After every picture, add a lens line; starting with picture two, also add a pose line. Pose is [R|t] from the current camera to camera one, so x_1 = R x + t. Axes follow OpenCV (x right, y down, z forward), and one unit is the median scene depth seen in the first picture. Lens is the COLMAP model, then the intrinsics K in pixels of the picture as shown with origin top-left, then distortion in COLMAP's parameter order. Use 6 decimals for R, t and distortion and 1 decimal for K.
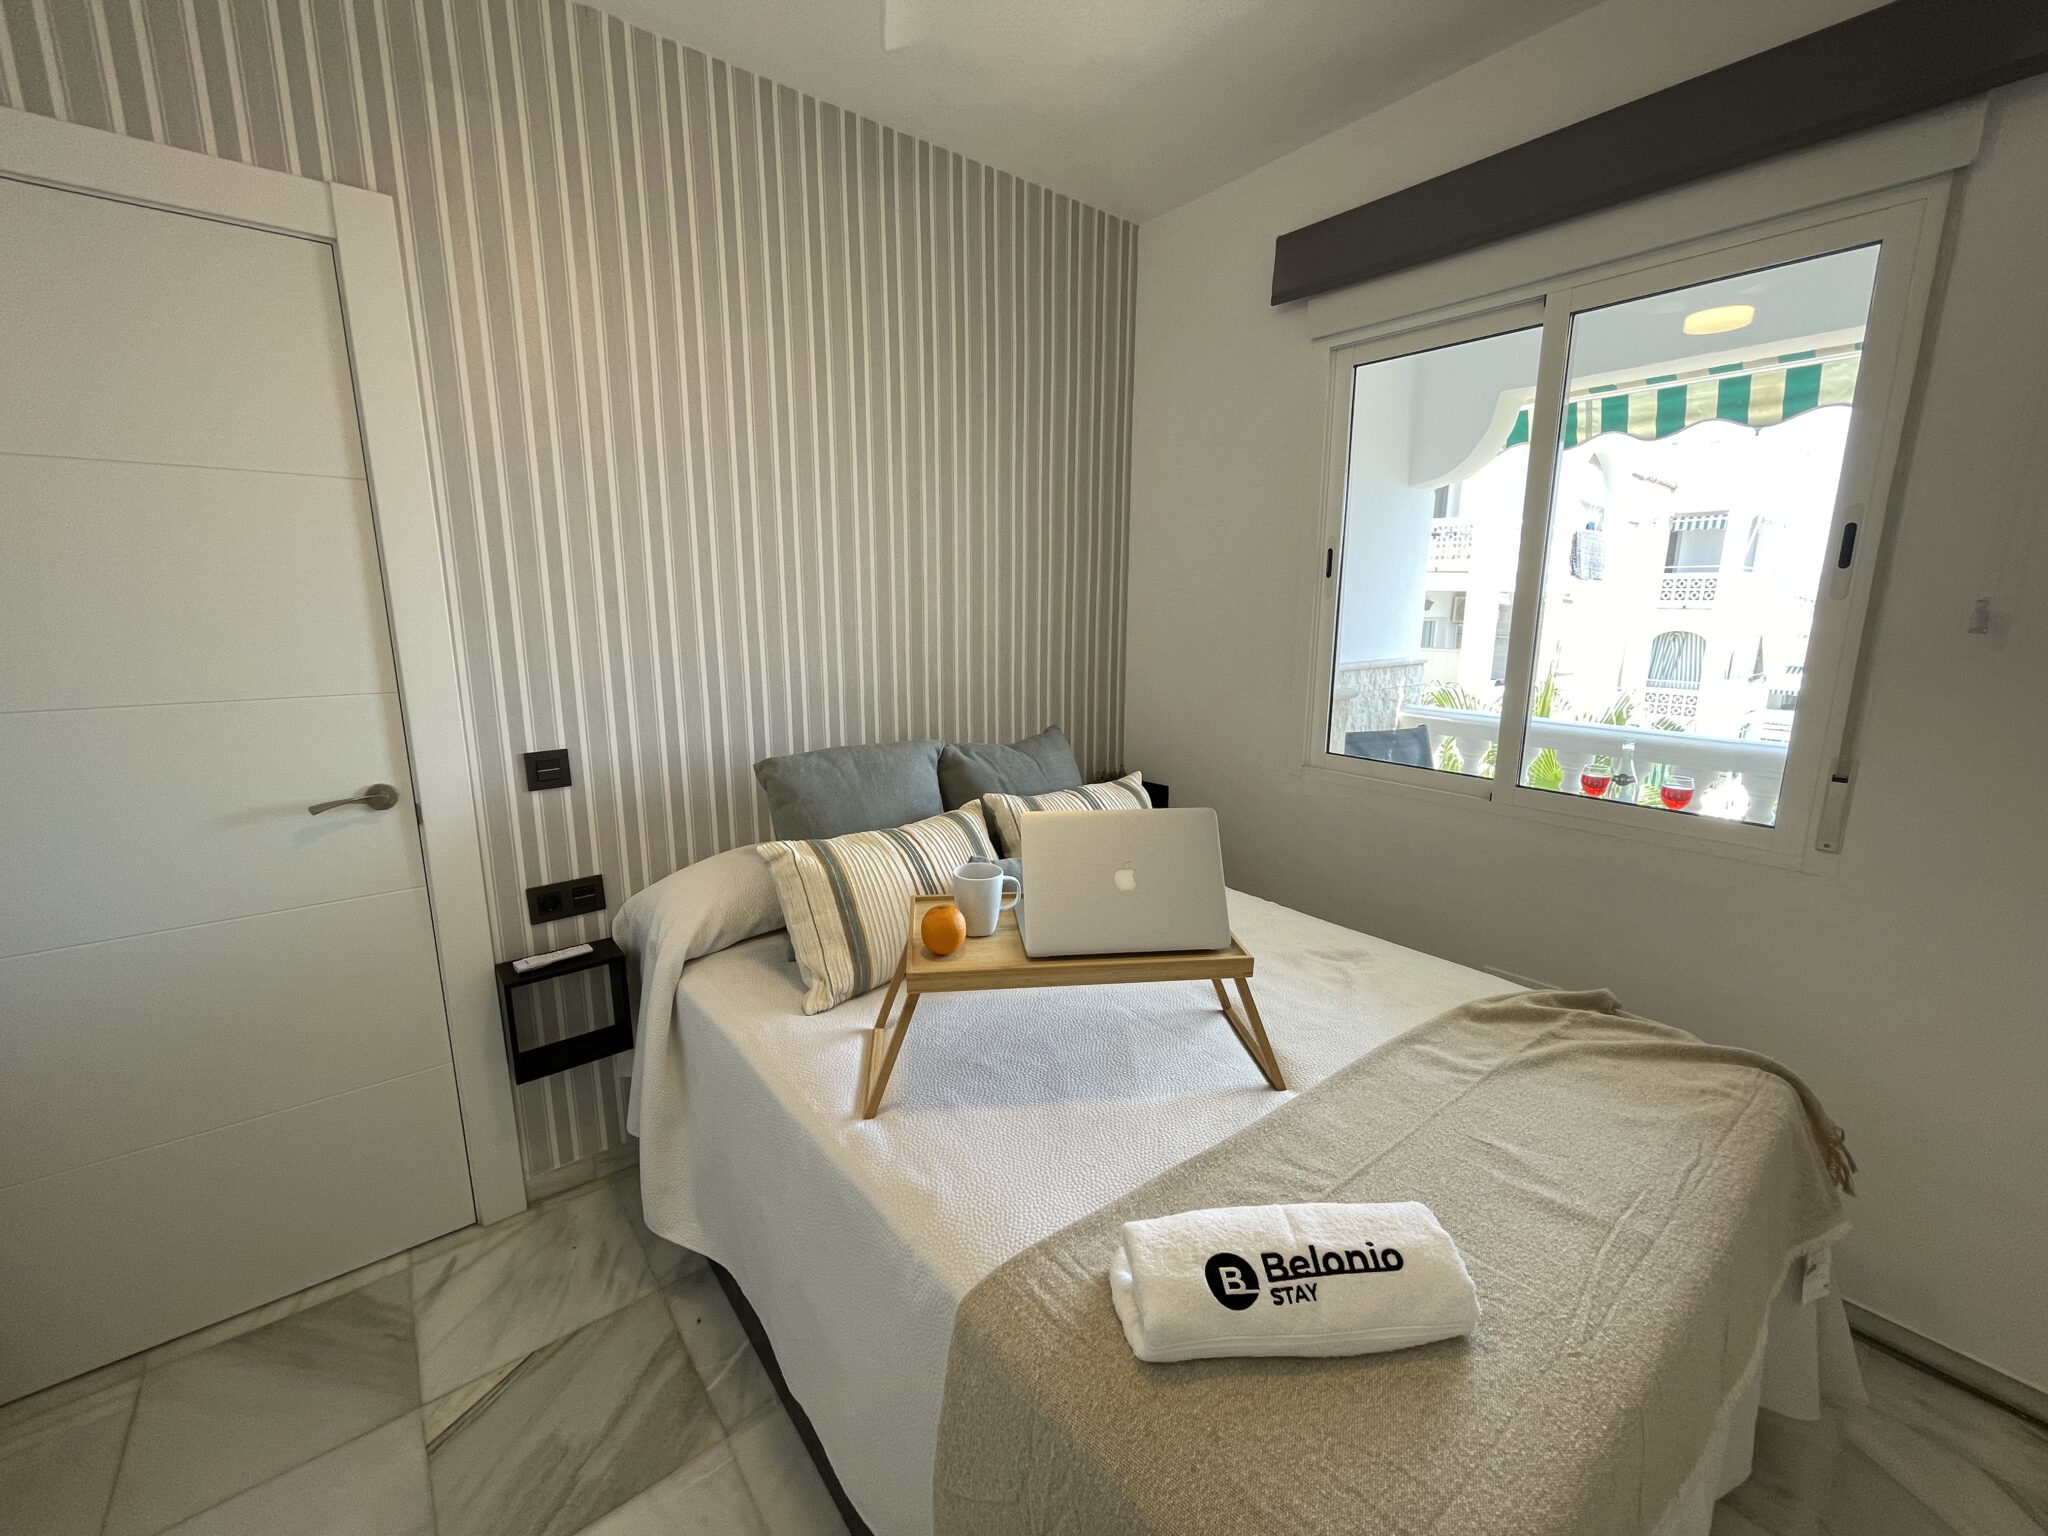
lens RADIAL K [[878.4, 0, 1024.0], [0, 878.4, 768.0], [0, 0, 1]] dist [0.002500, 0.001359]
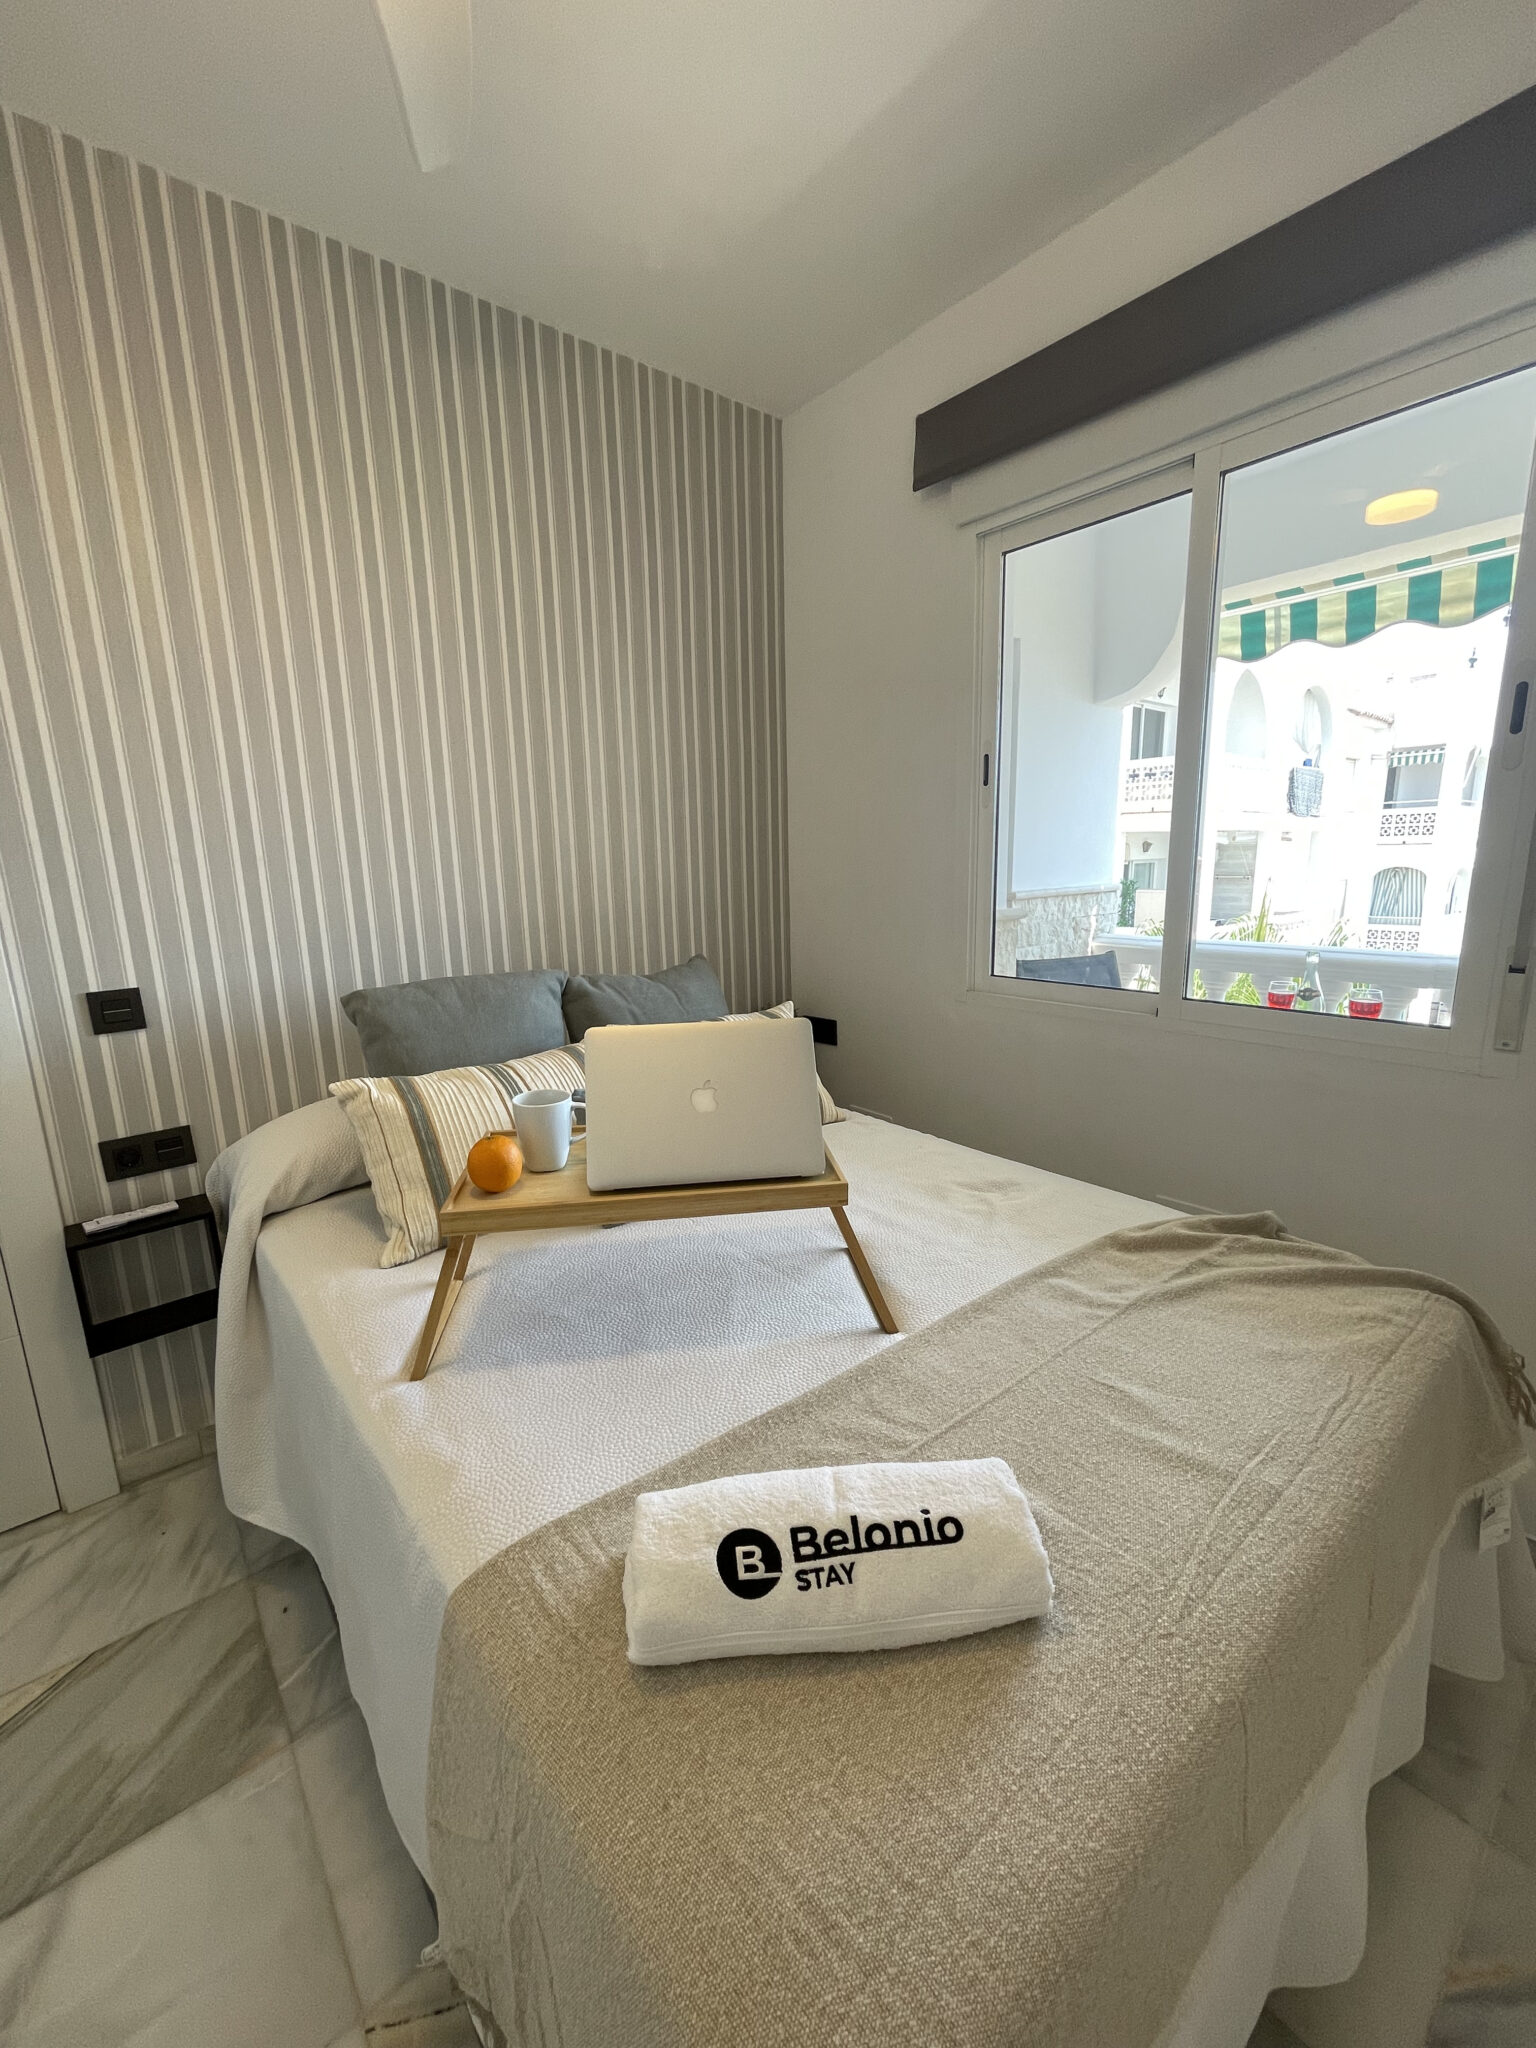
lens RADIAL K [[878.4, 0, 763.3], [0, 878.4, 1035.5], [0, 0, 1]] dist [0.002500, 0.001359]
pose [[0.999497, -0.030654, 0.008141, 0.148651], [0.030570, 0.999480, 0.010236, 0.047958], [-0.008451, -0.009982, 0.999914, 0.106170]]
